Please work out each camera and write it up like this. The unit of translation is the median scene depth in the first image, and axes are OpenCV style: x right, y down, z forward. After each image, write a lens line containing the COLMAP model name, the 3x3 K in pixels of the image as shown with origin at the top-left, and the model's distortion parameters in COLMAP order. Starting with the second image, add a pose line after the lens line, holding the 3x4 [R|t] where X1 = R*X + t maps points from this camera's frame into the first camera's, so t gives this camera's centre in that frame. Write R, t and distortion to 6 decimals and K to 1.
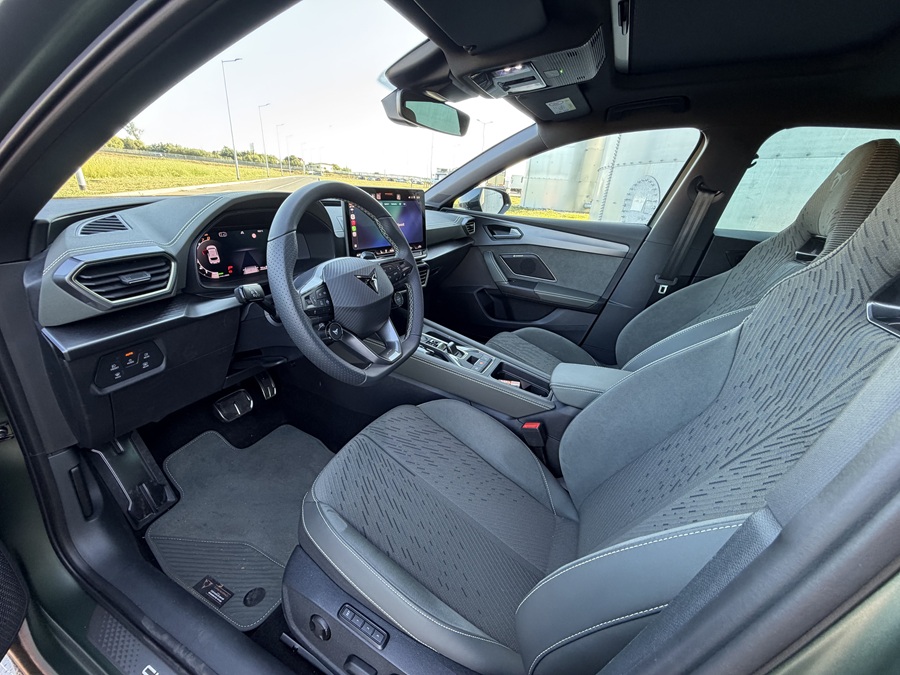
lens RADIAL K [[360.9, 0, 447.0], [0, 360.9, 333.1], [0, 0, 1]] dist [0.000963, 0.003977]
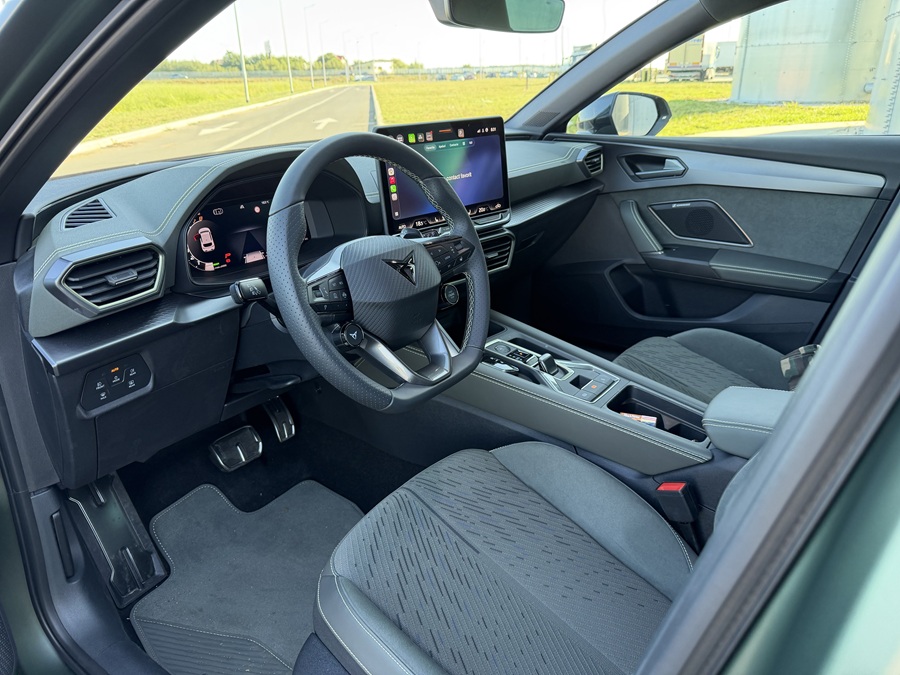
lens RADIAL K [[632.7, 0, 448.8], [0, 632.7, 332.5], [0, 0, 1]] dist [0.073583, -0.105815]
pose [[0.975346, -0.019546, -0.219814, 0.109911], [0.015542, 0.999681, -0.019929, 0.008560], [0.220134, 0.016021, 0.975338, -0.151299]]
